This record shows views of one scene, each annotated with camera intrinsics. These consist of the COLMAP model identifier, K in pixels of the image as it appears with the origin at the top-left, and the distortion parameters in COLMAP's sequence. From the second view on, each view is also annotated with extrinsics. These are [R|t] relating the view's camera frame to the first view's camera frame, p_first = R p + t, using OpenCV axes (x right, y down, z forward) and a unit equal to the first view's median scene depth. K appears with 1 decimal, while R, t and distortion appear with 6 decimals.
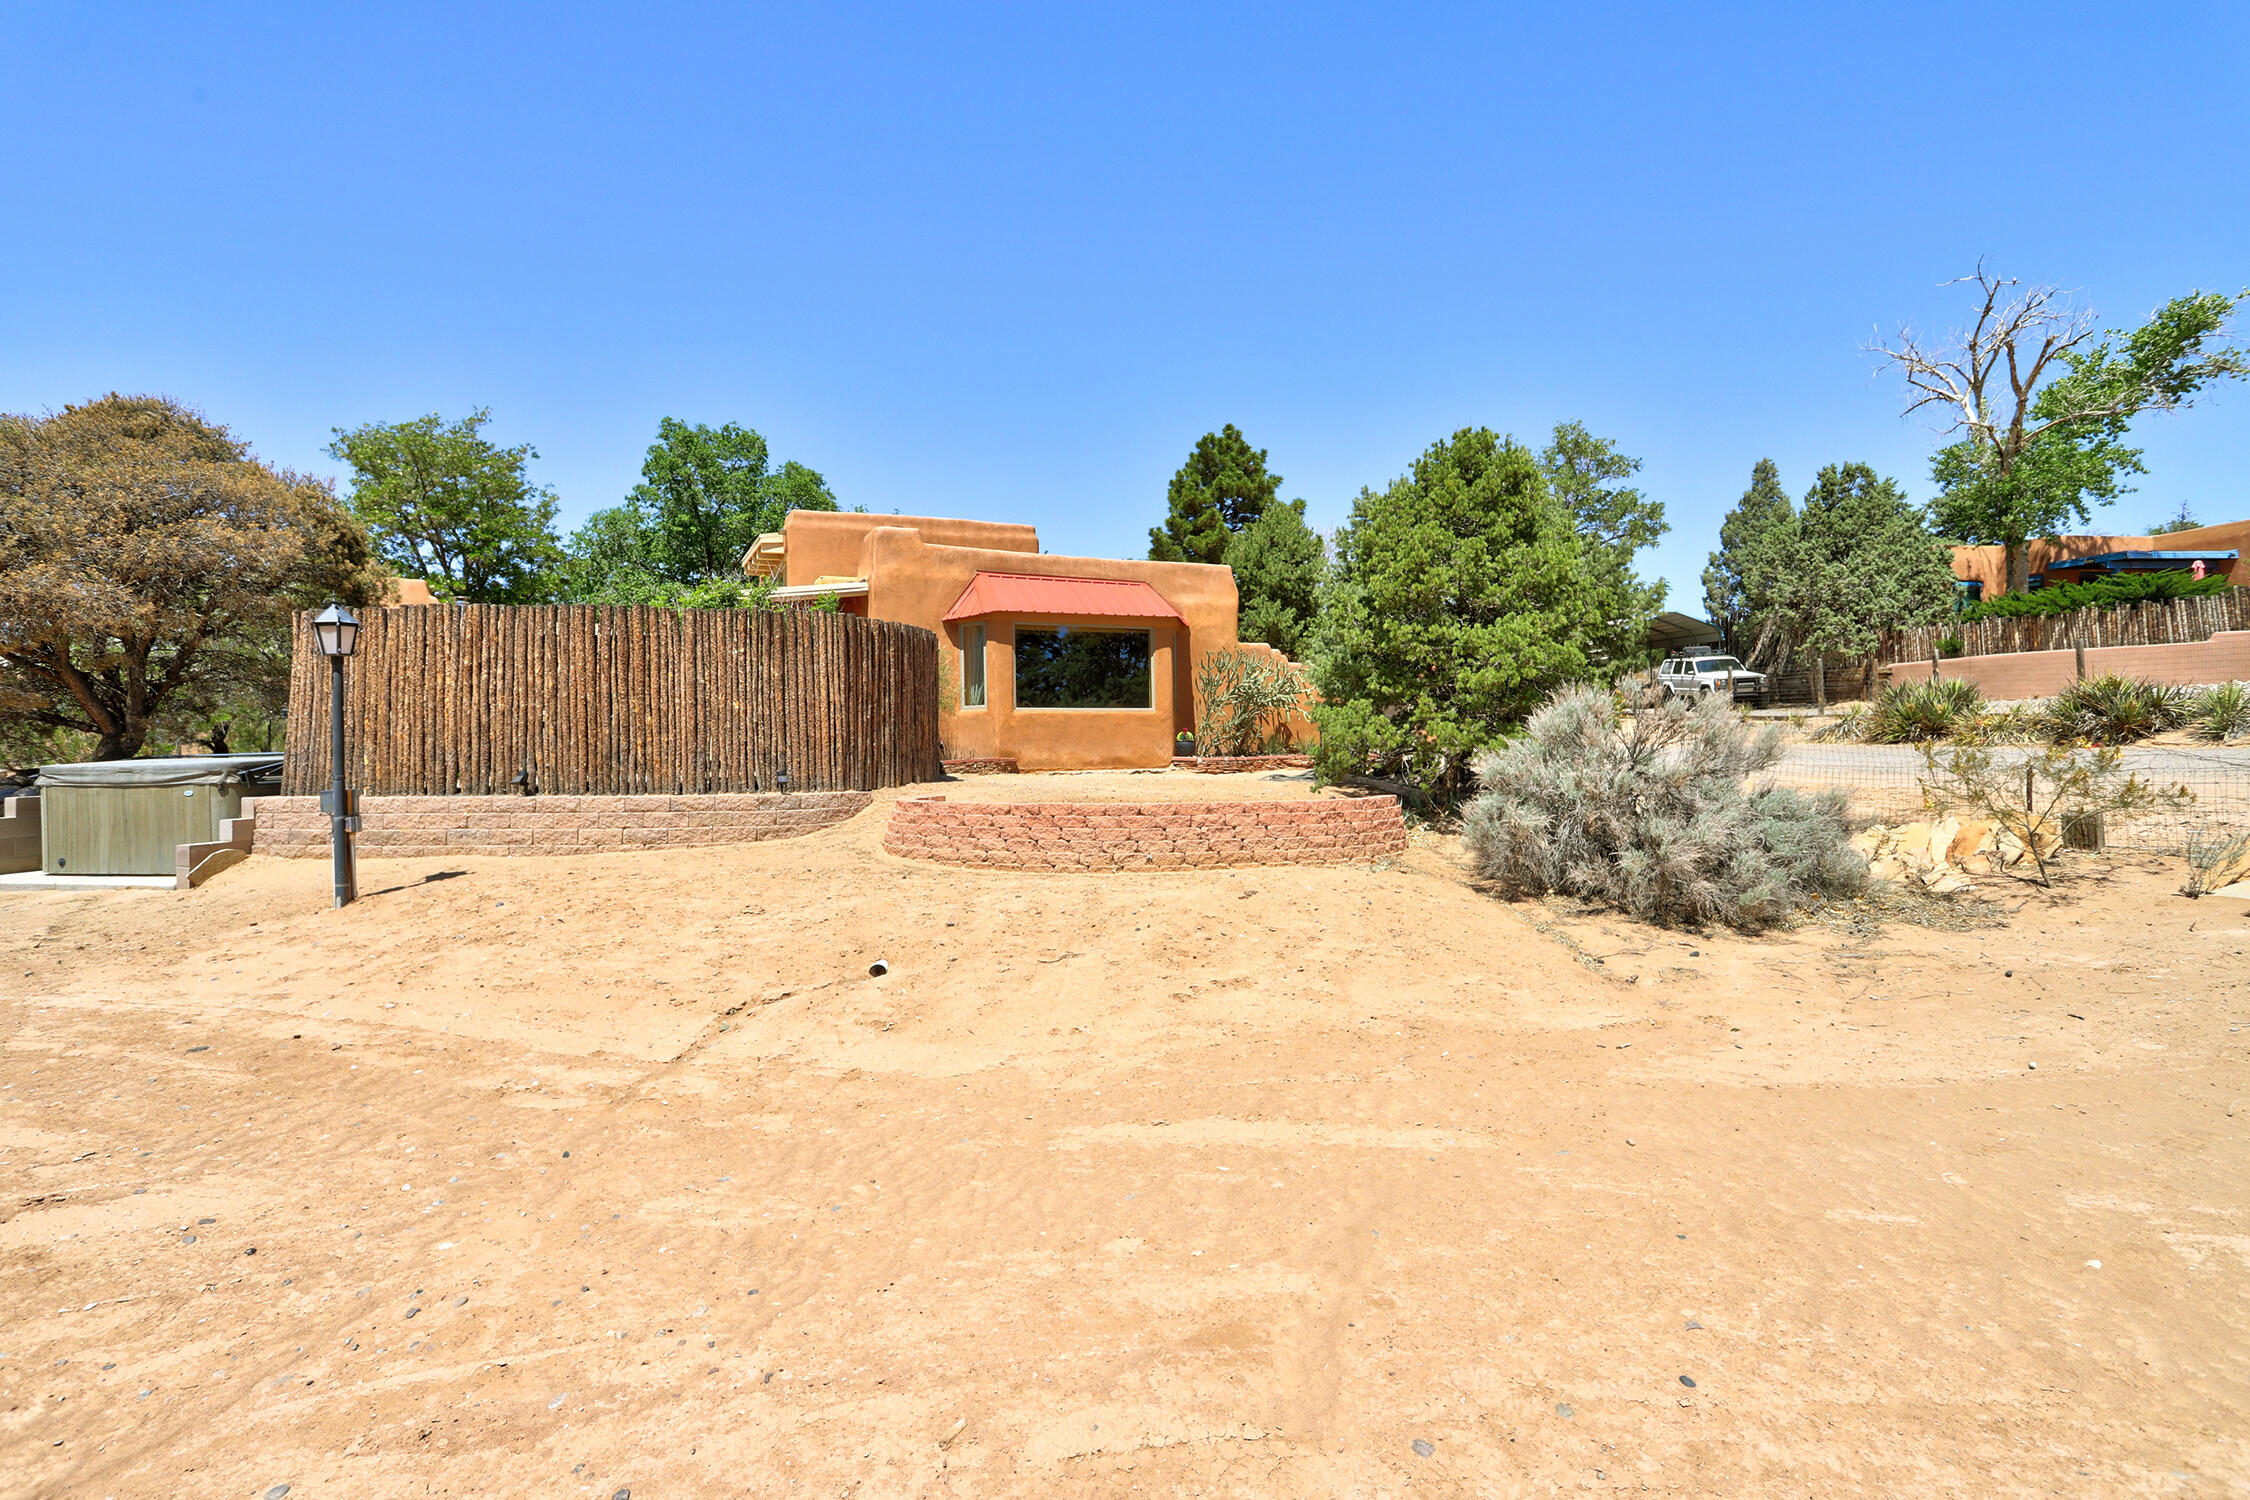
lens RADIAL K [[1085.5, 0, 1160.7], [0, 1085.5, 736.9], [0, 0, 1]] dist [-0.010083, -0.000270]
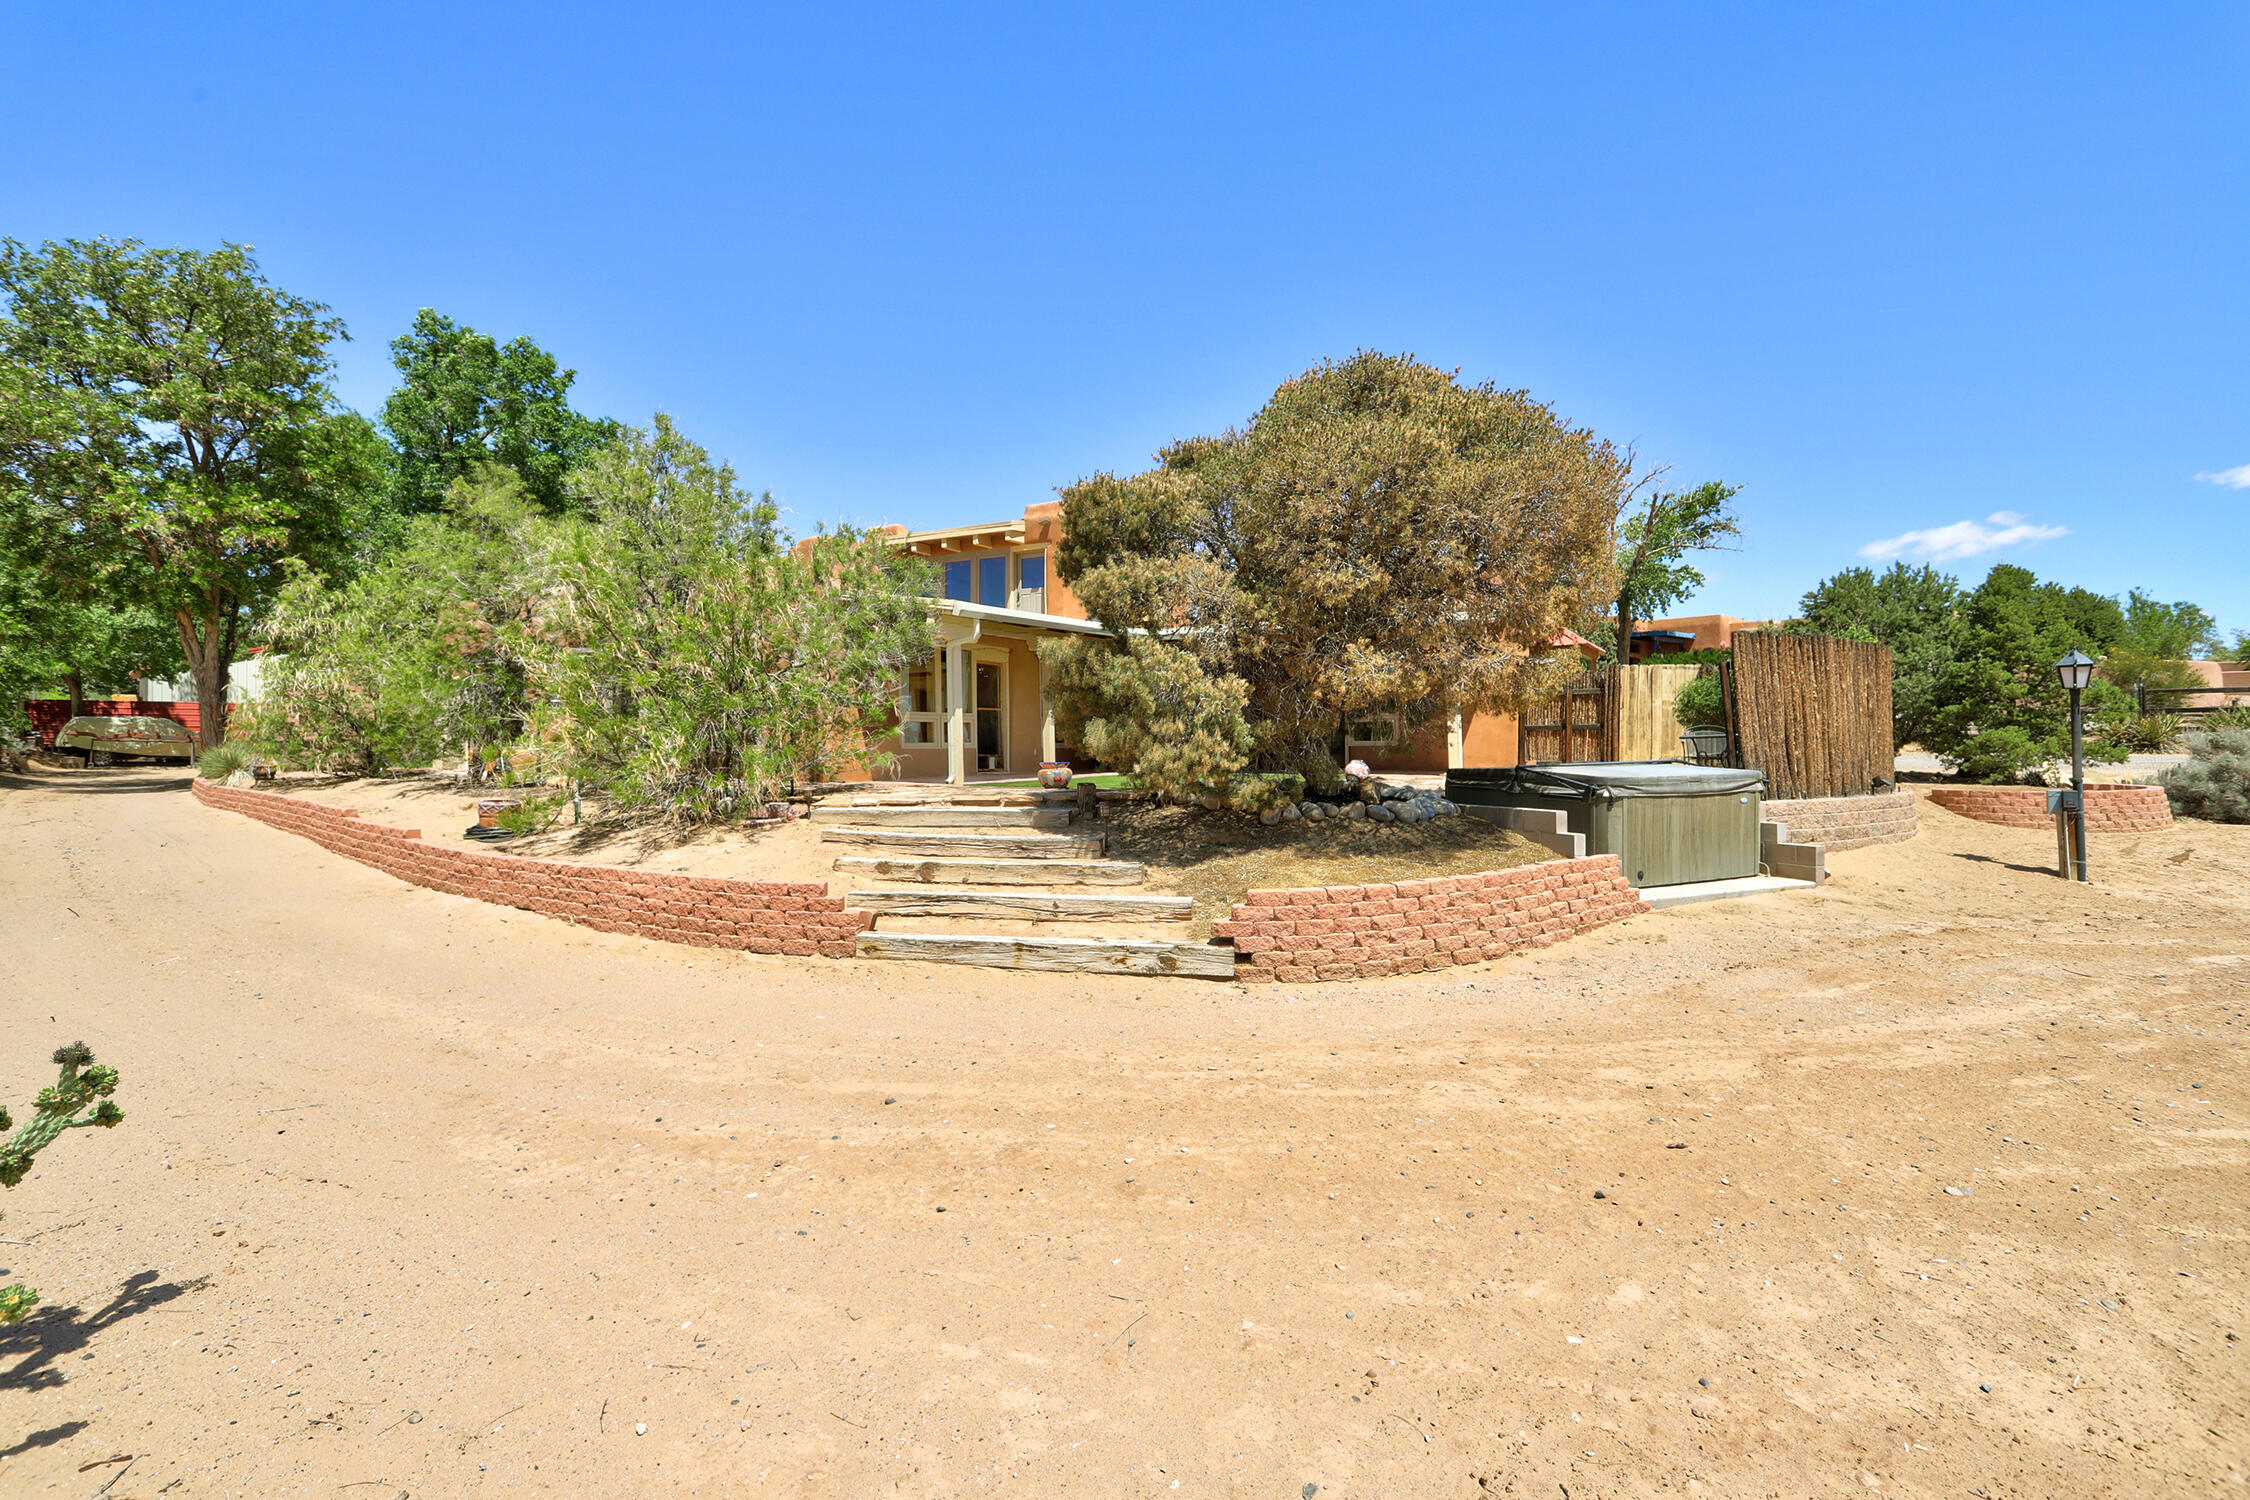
lens RADIAL K [[1085.5, 0, 1160.7], [0, 1085.5, 736.9], [0, 0, 1]] dist [-0.010083, -0.000270]
pose [[0.817040, 0.013802, 0.576416, -0.655569], [-0.009297, 0.999899, -0.010764, 0.002248], [-0.576506, 0.003436, 0.817086, 0.152611]]
